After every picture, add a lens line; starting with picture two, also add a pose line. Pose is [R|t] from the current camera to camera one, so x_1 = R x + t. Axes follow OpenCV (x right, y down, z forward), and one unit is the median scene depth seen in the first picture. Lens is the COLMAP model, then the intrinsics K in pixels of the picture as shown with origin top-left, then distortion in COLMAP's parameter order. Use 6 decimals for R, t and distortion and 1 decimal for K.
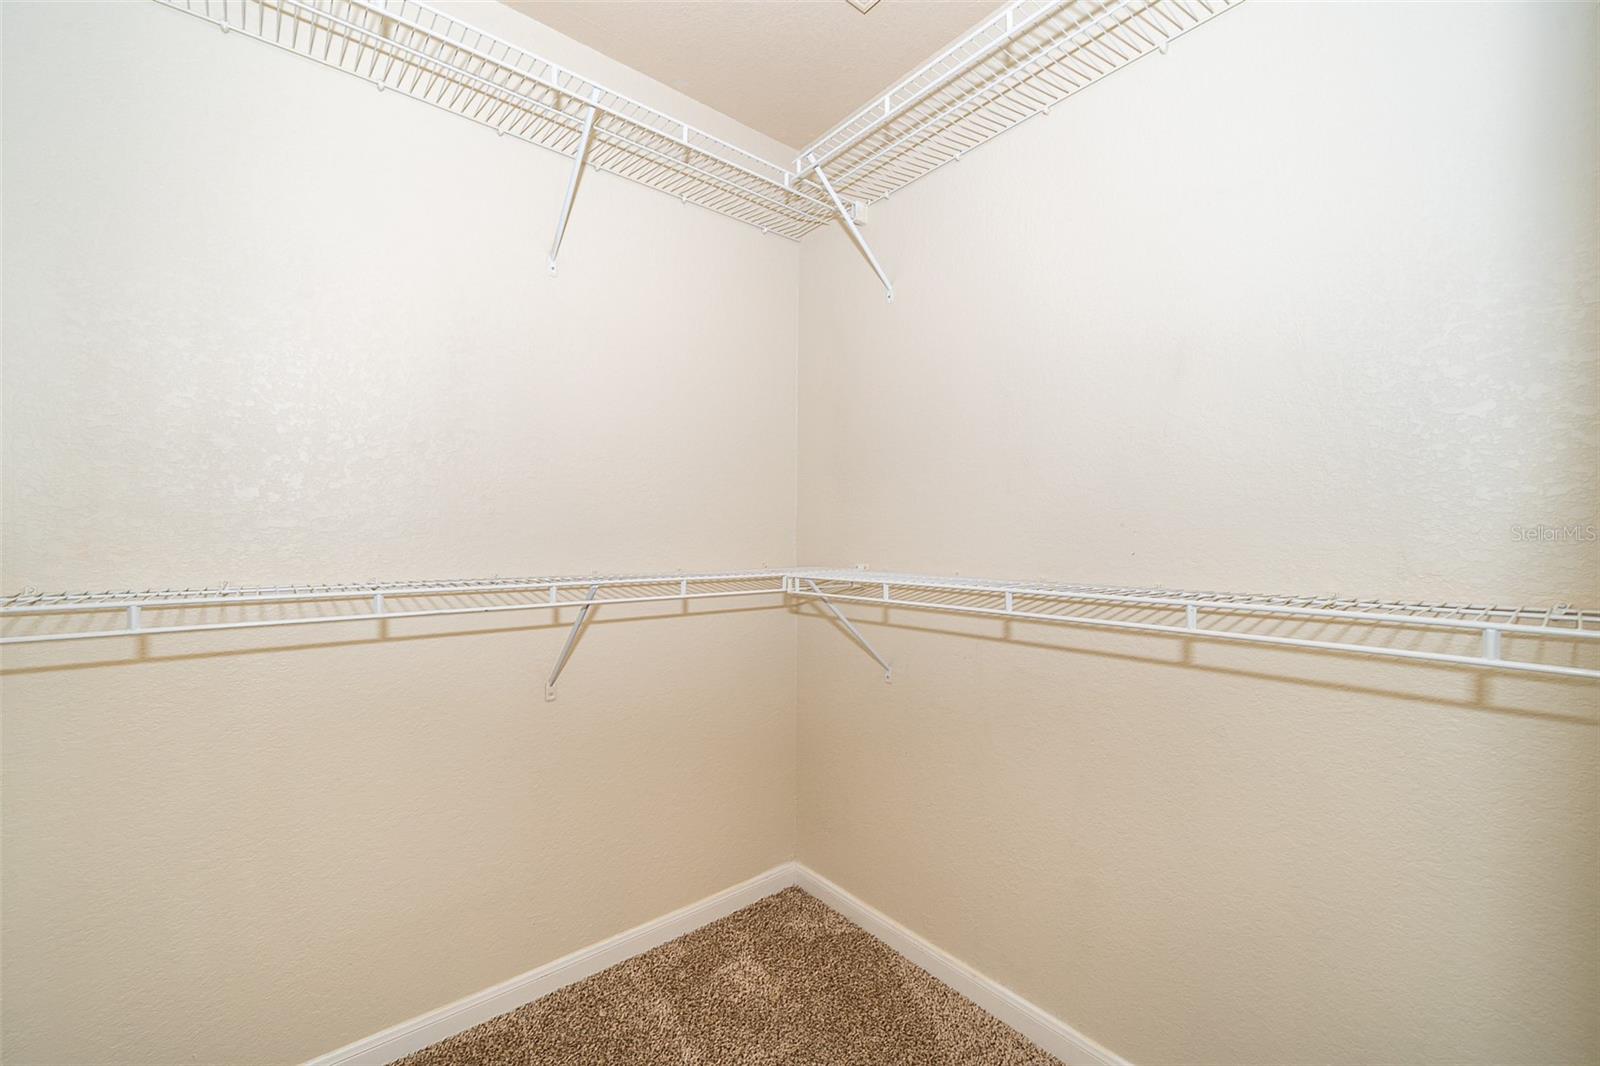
lens RADIAL K [[646.0, 0, 817.0], [0, 646.0, 535.0], [0, 0, 1]] dist [-0.001319, -0.000579]
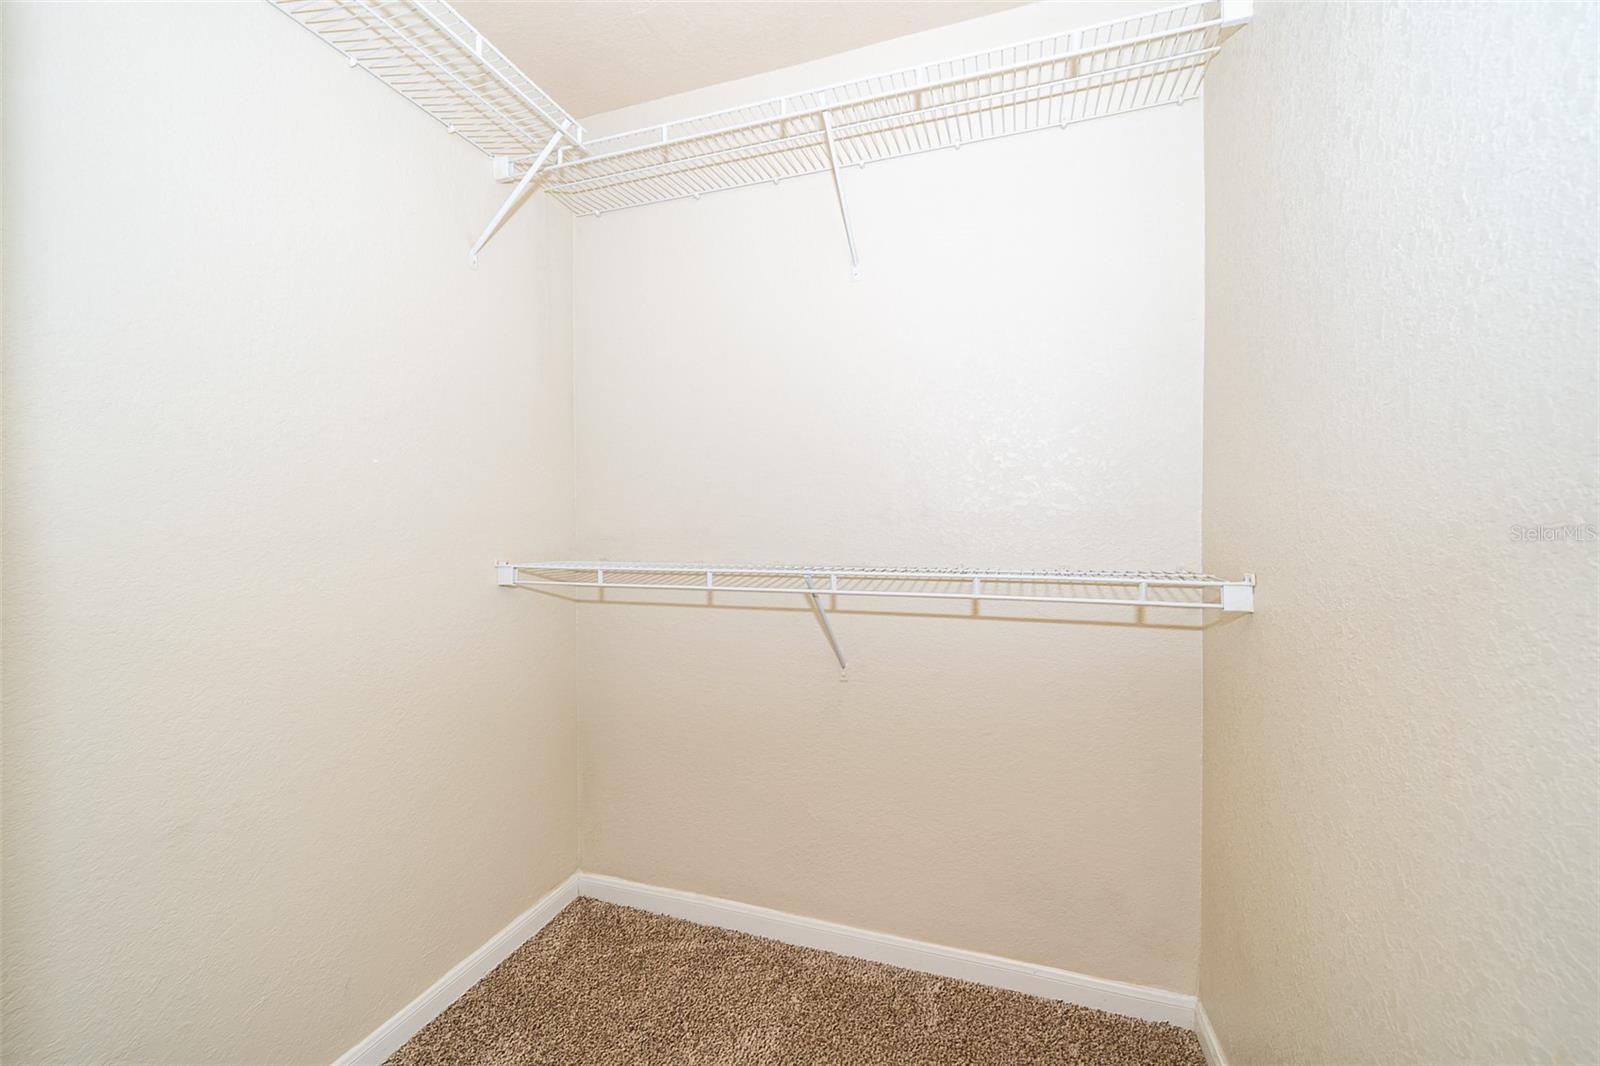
lens RADIAL K [[646.0, 0, 808.8], [0, 646.0, 532.0], [0, 0, 1]] dist [-0.001319, -0.000579]
pose [[0.517269, 0.001731, -0.855821, 0.320291], [0.004869, 0.999976, 0.004966, 0.001823], [0.855809, -0.006736, 0.517249, 0.269590]]
